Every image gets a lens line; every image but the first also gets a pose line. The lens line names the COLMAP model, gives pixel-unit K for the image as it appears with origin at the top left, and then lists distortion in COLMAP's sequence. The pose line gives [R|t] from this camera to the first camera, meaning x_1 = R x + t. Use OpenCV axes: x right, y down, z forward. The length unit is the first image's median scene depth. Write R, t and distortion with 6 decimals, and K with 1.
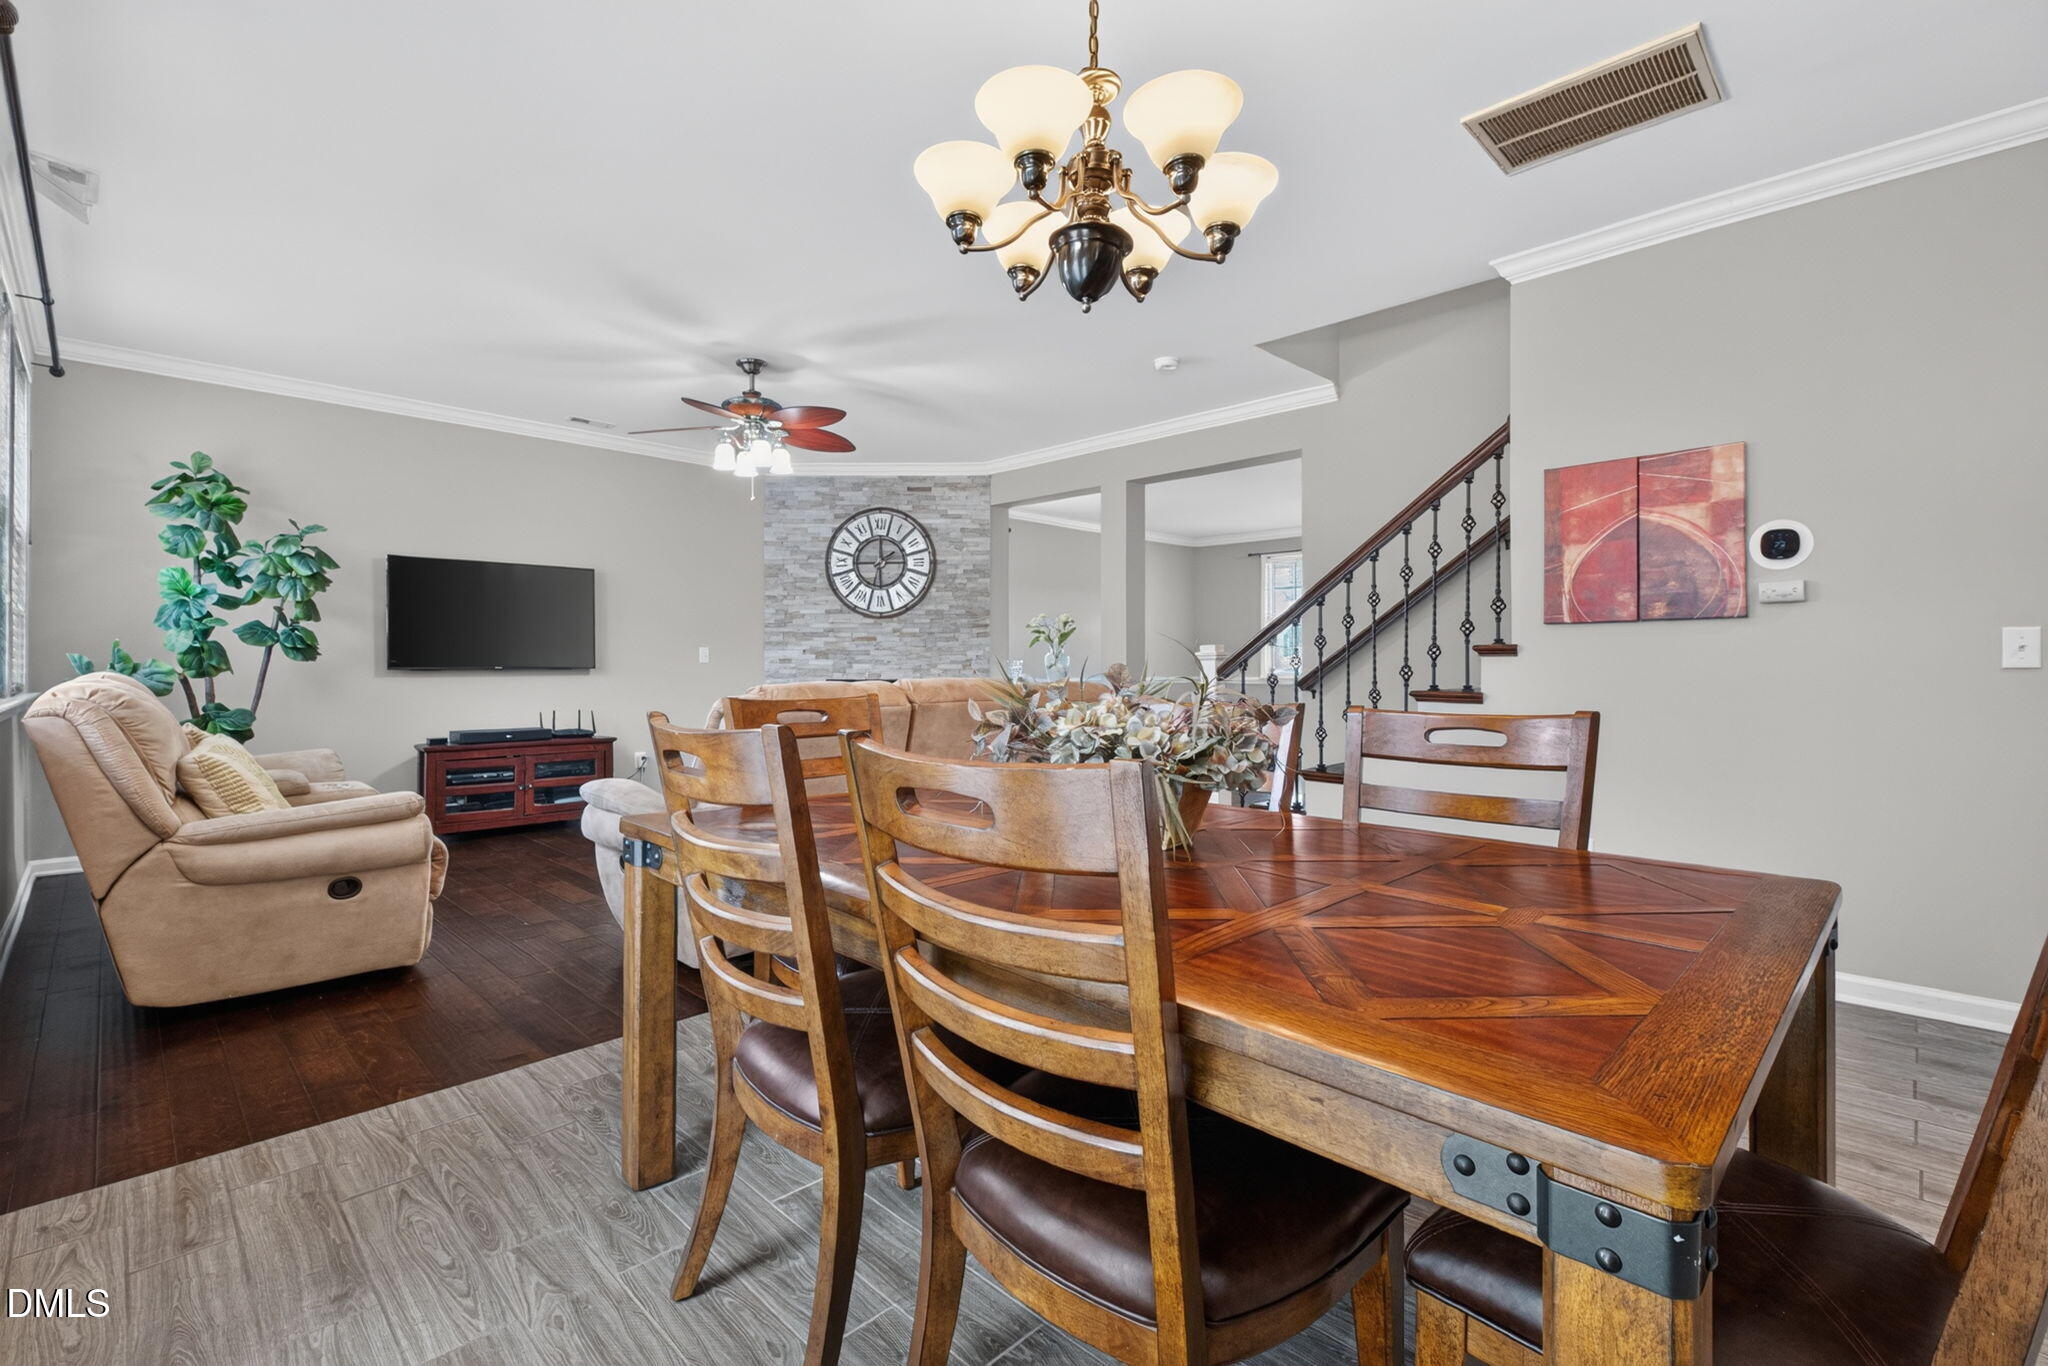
lens RADIAL K [[907.9, 0, 1015.4], [0, 907.9, 668.0], [0, 0, 1]] dist [0.018697, -0.011761]
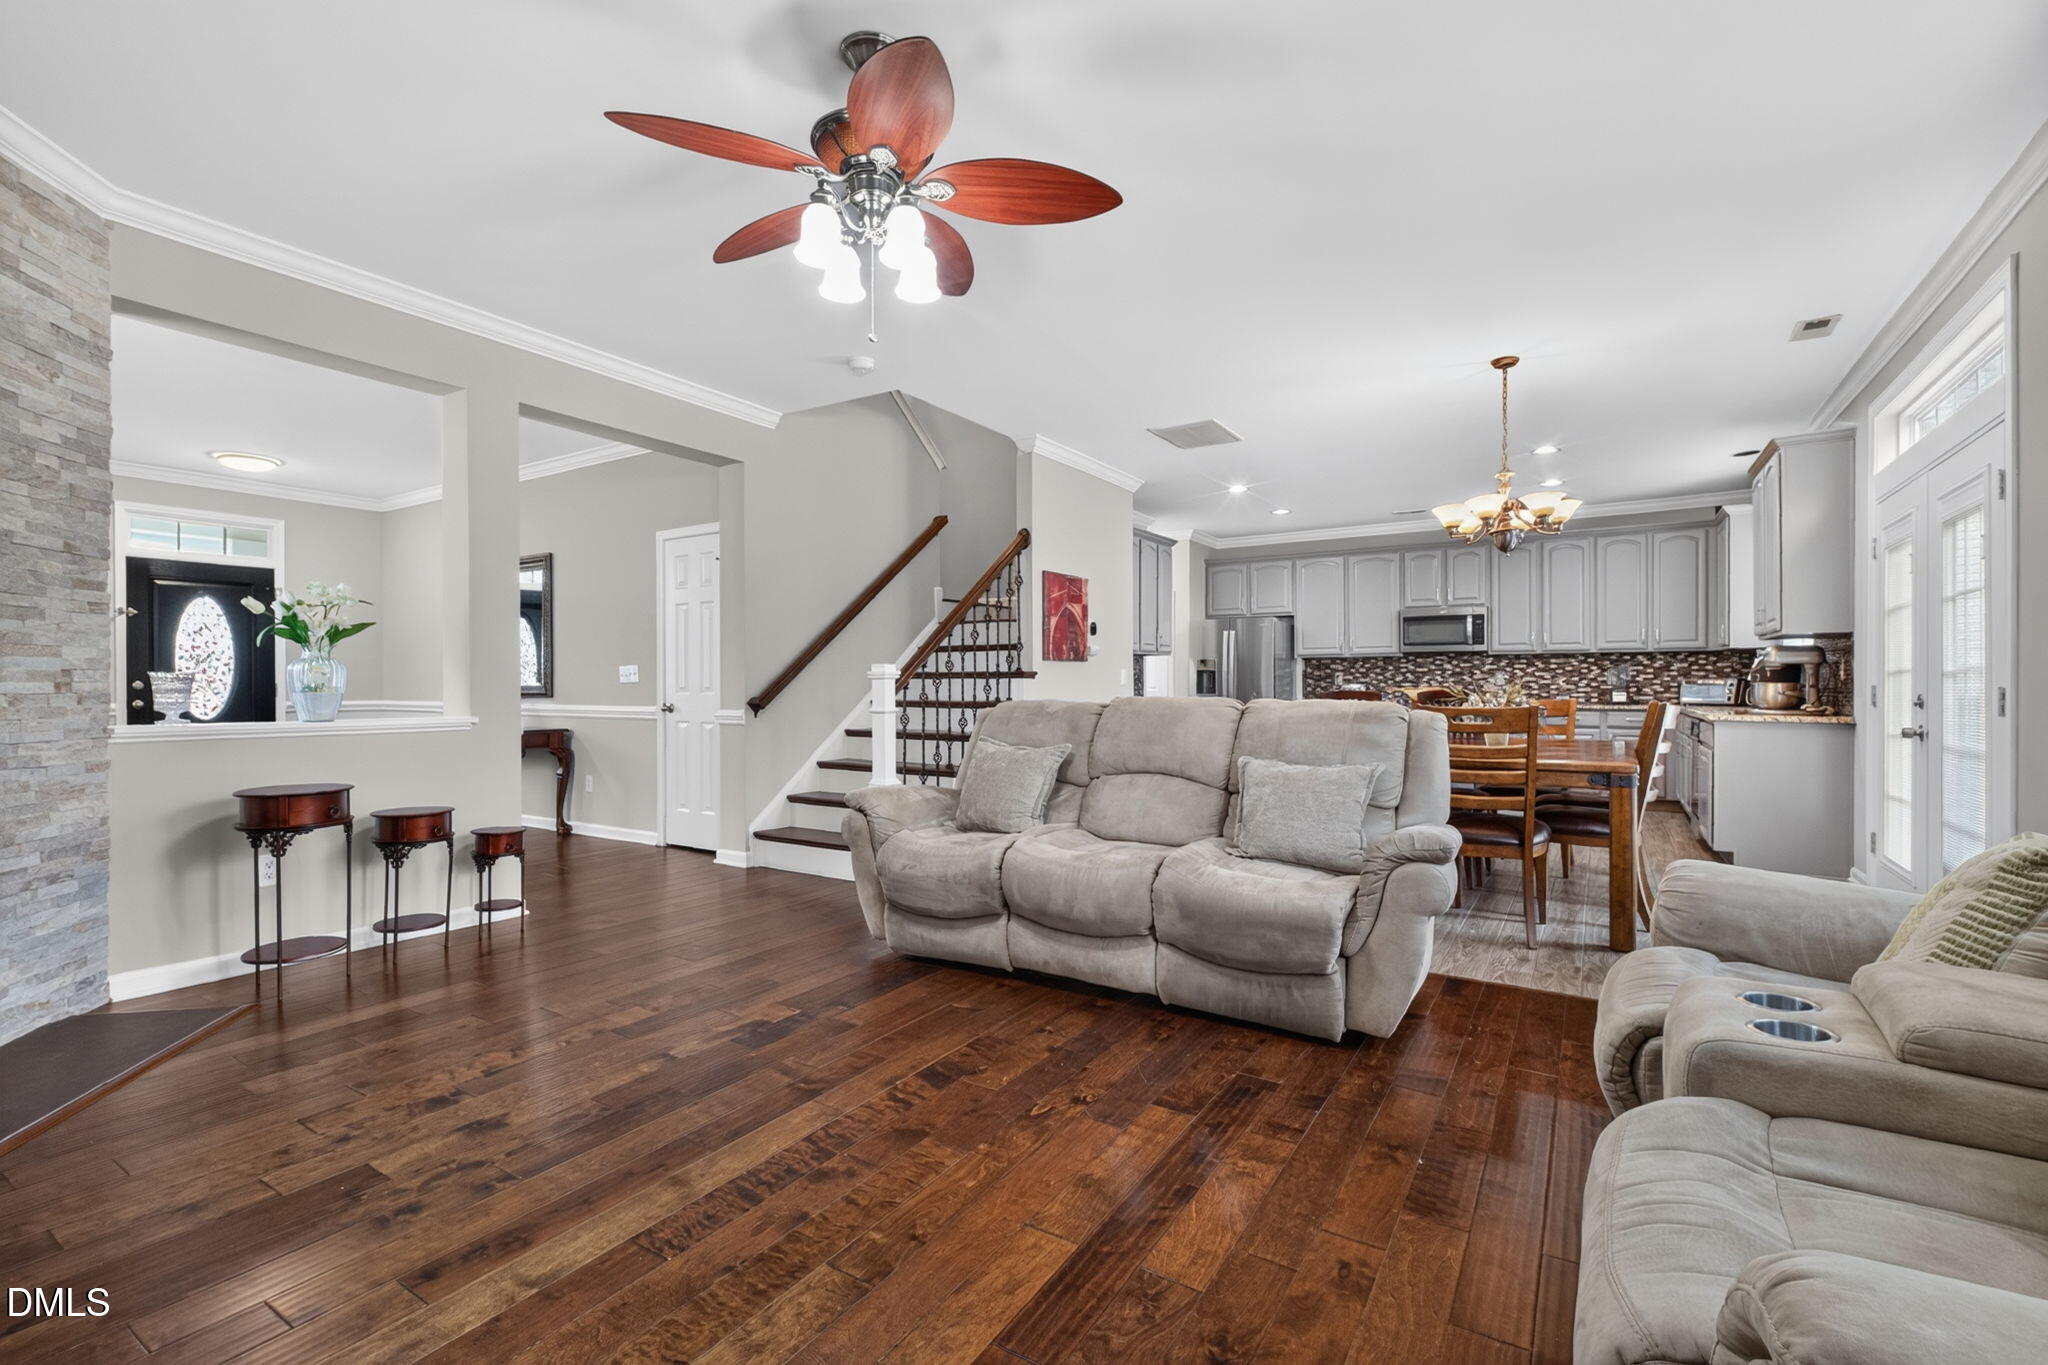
lens RADIAL K [[889.9, 0, 1024.0], [0, 889.9, 682.5], [0, 0, 1]] dist [0.000510, 0.000093]
pose [[-0.217185, 0.001891, 0.976129, -1.001190], [0.003038, 0.999995, -0.001261, -0.003634], [-0.976126, 0.002692, -0.217190, 1.346288]]
